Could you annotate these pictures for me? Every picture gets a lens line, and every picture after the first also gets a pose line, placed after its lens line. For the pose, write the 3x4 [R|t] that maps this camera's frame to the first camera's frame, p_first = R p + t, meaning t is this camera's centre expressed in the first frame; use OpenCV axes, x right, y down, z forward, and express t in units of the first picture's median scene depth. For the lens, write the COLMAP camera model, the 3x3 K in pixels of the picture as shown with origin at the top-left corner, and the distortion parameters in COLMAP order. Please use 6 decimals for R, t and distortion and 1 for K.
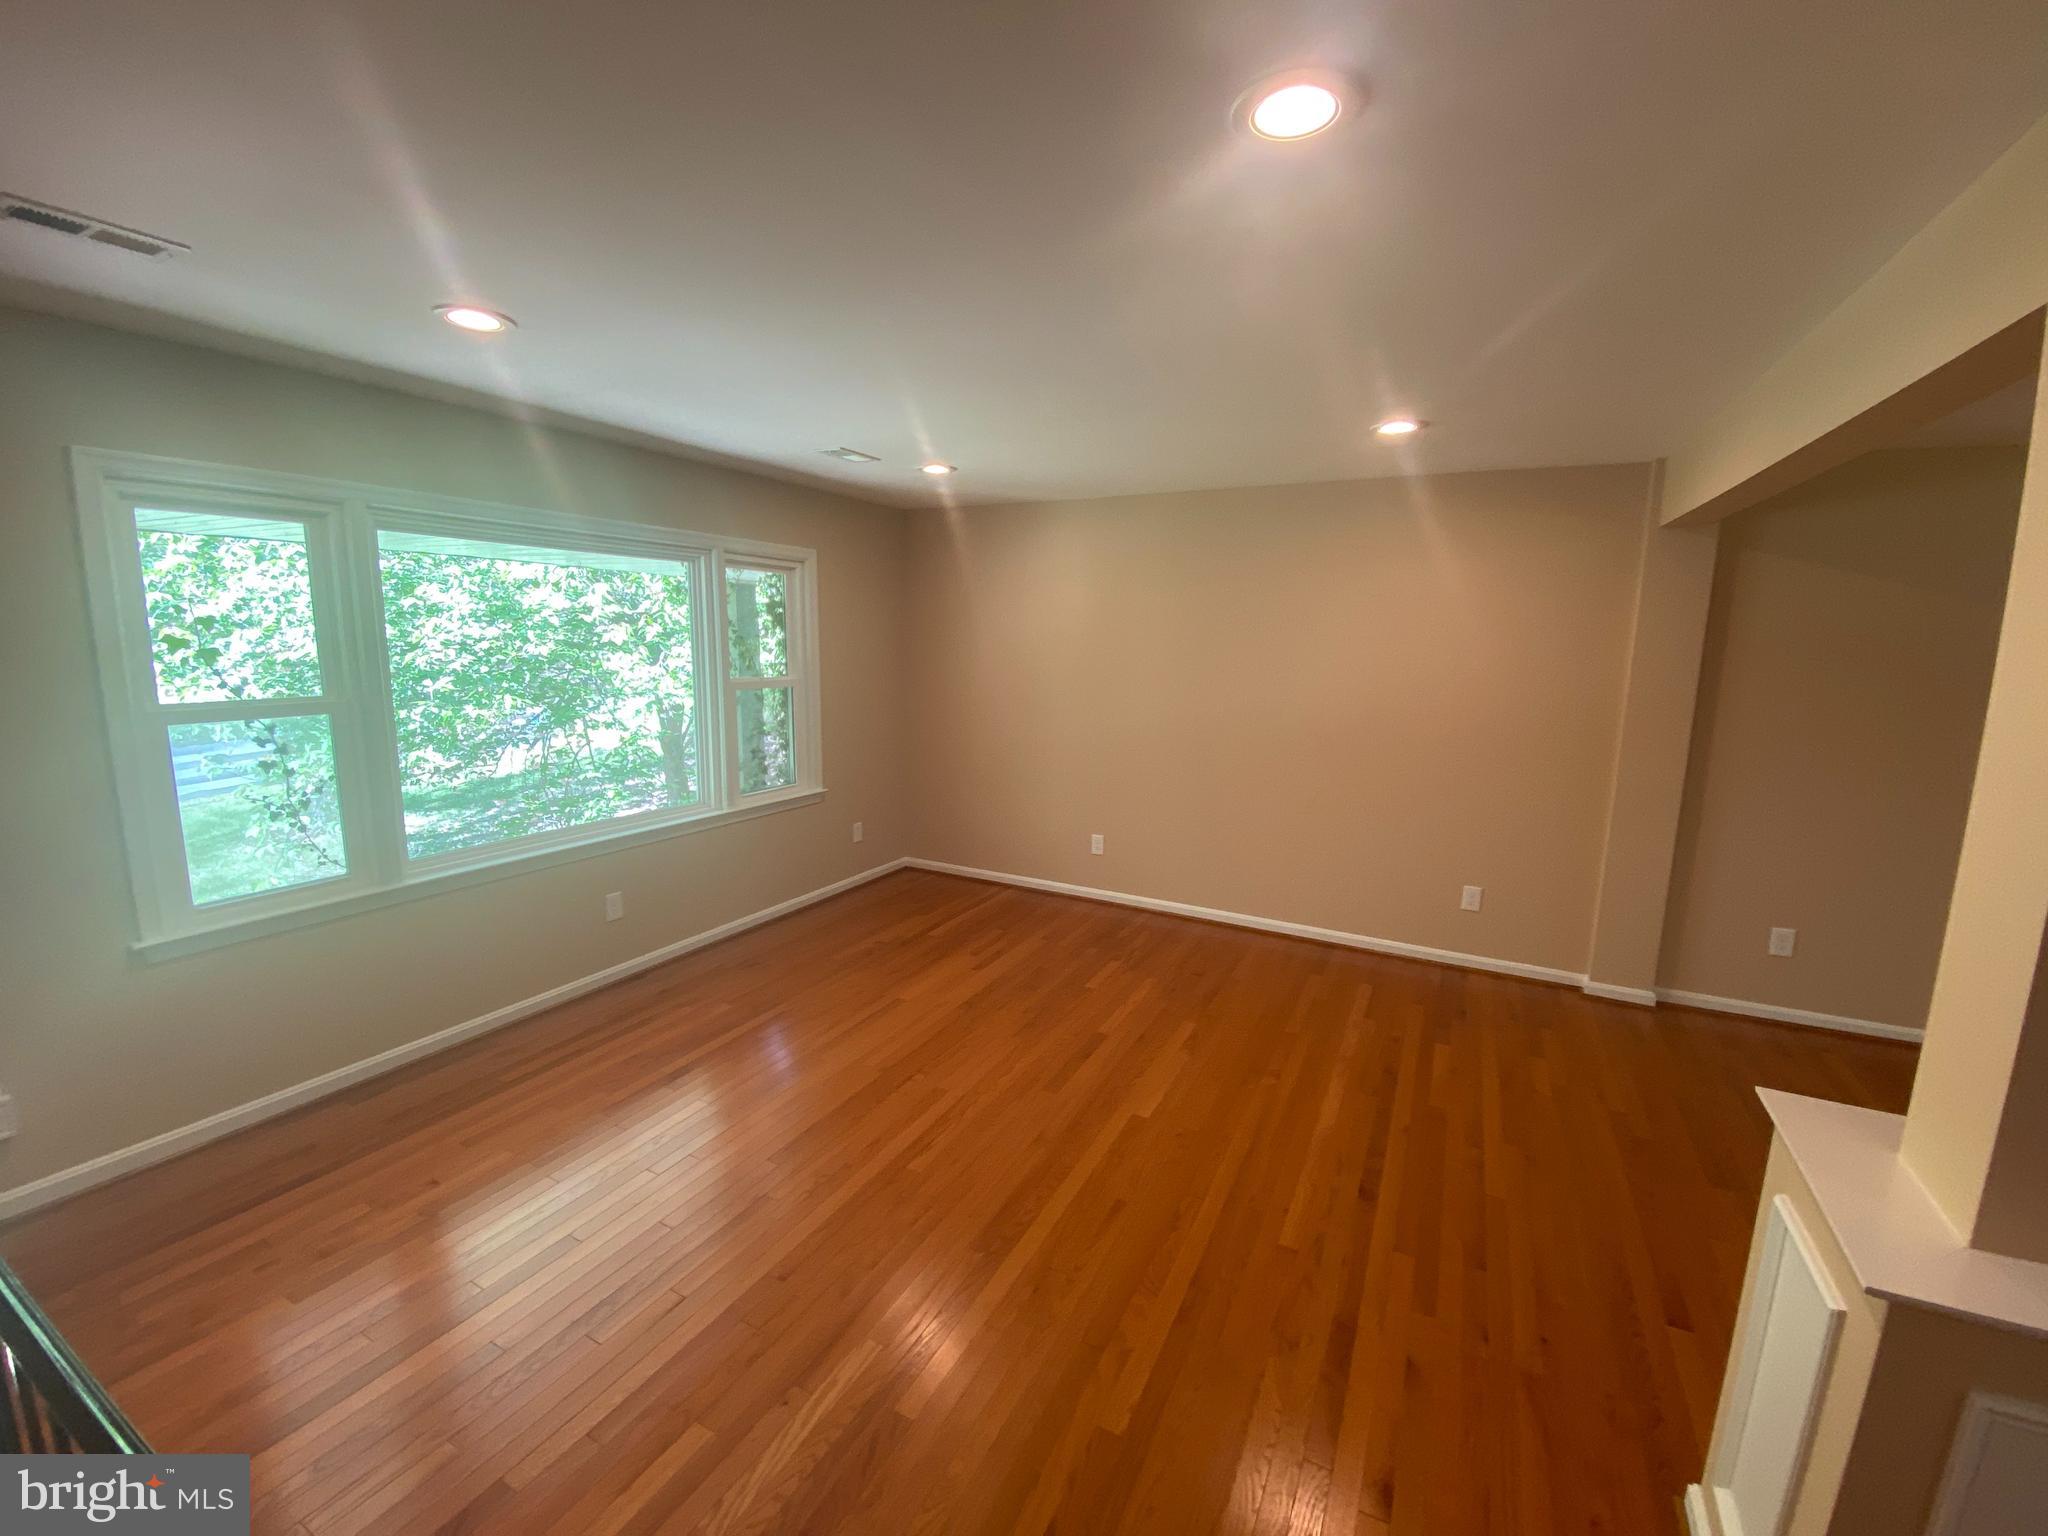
lens RADIAL K [[824.8, 0, 1024.1], [0, 824.8, 772.0], [0, 0, 1]] dist [0.006739, -0.000364]
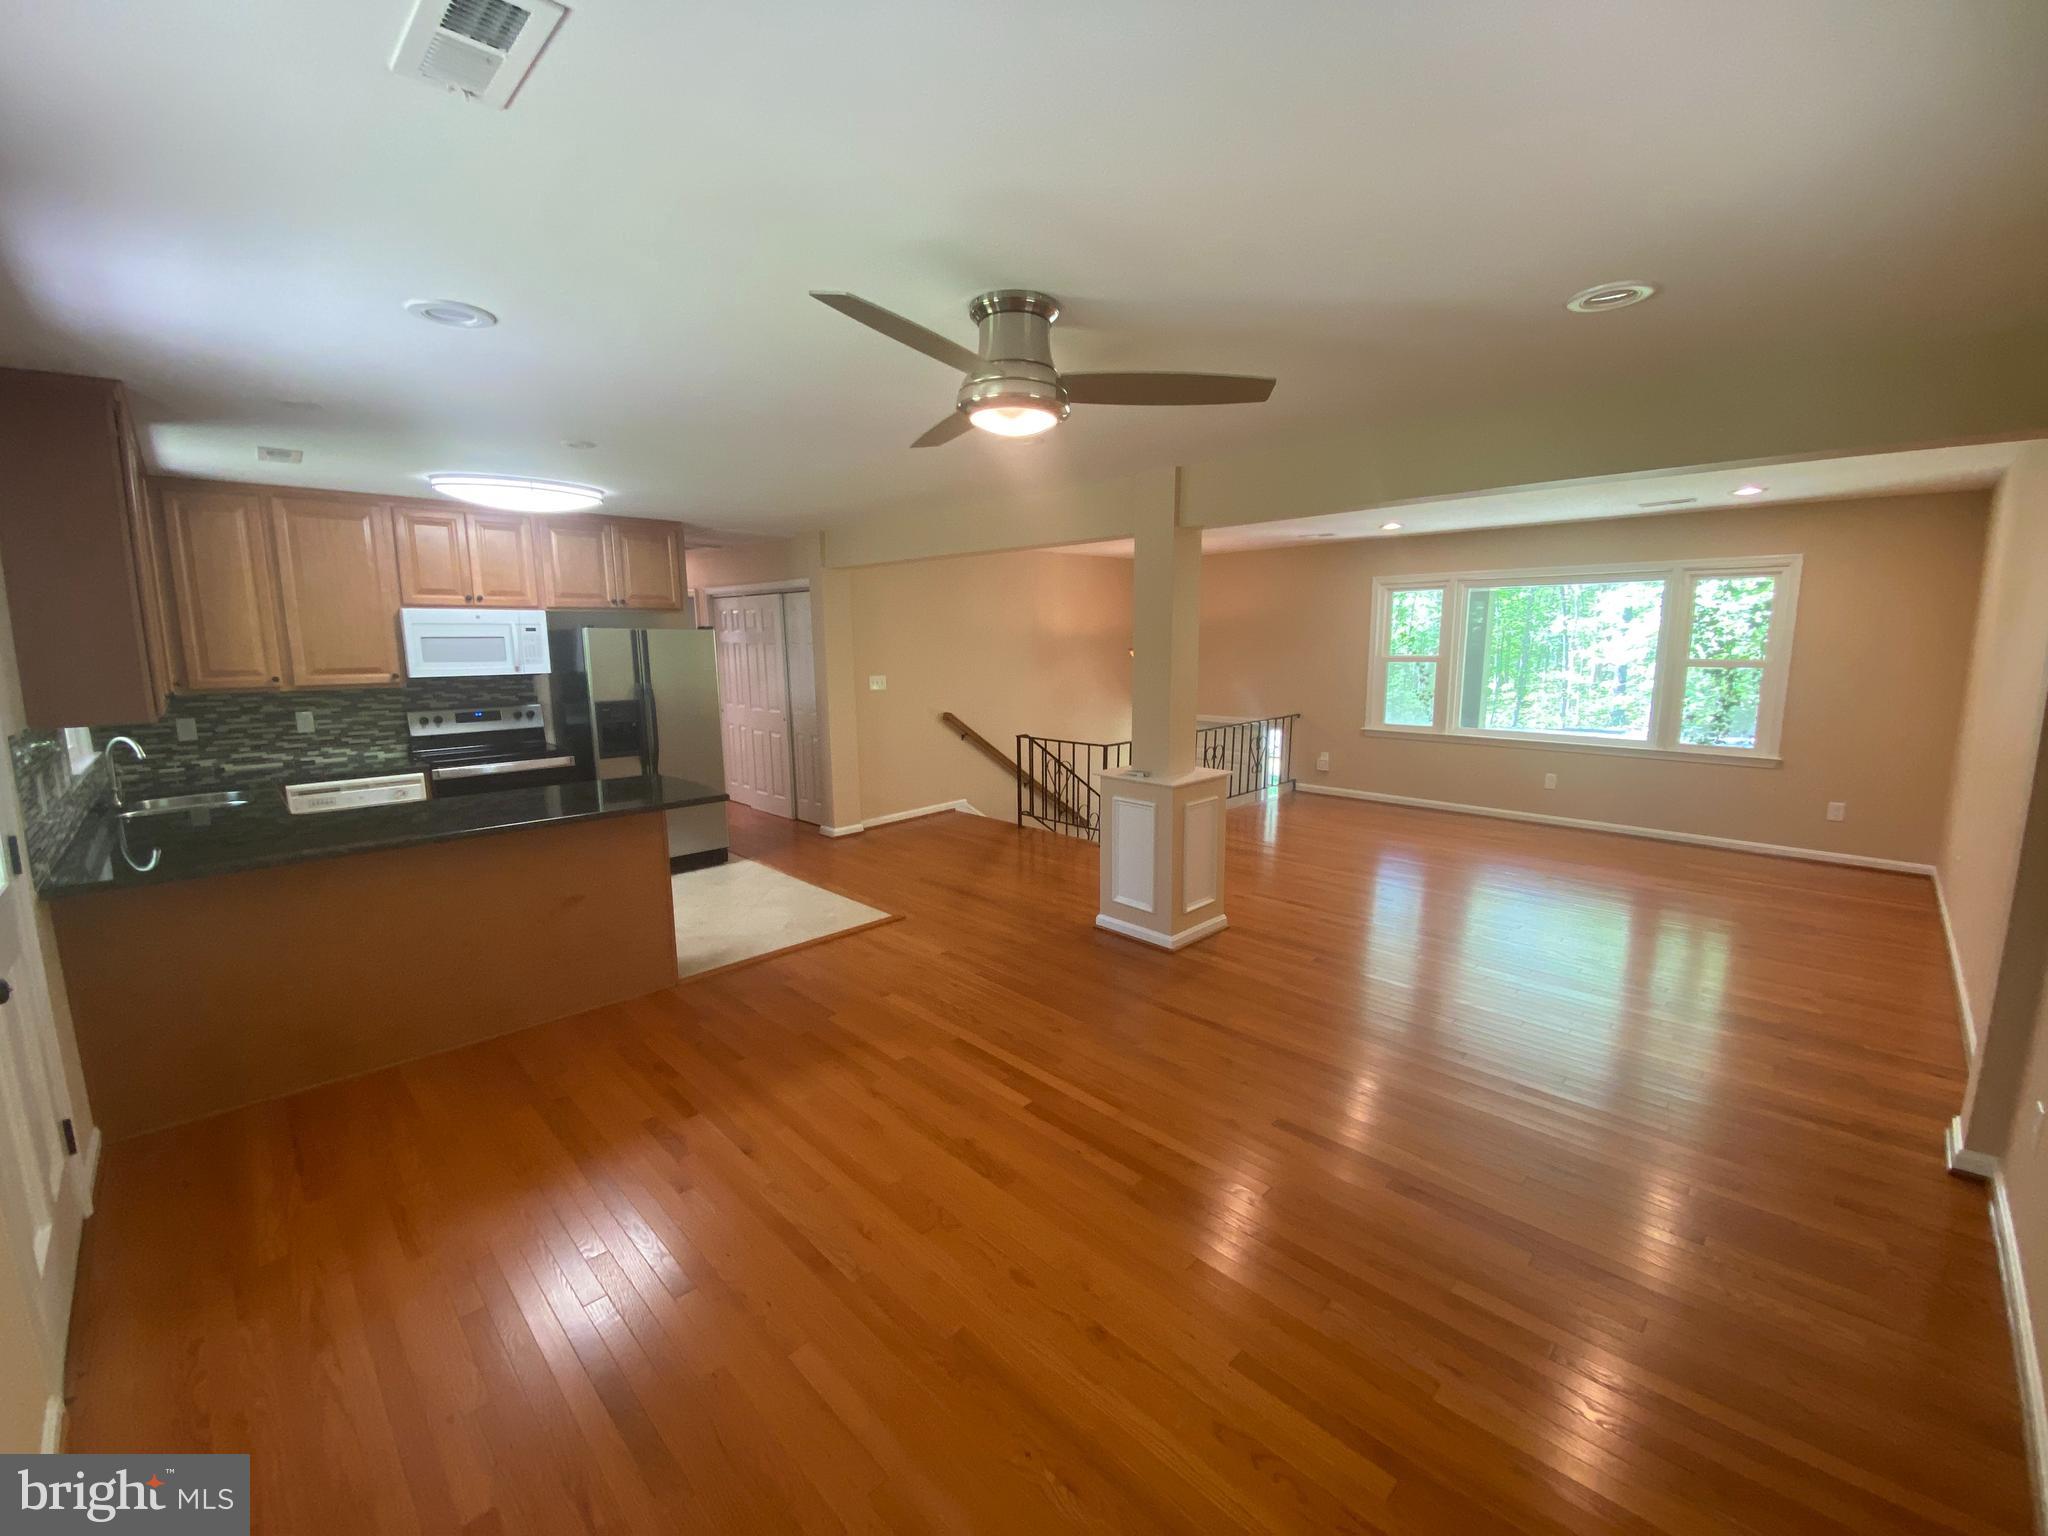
lens RADIAL K [[850.2, 0, 1024.0], [0, 850.2, 768.0], [0, 0, 1]] dist [0.020911, -0.020884]
pose [[-0.289312, 0.147105, -0.945864, 1.587272], [-0.142698, 0.970452, 0.194577, -0.063527], [0.946539, 0.191267, -0.259772, 0.405800]]
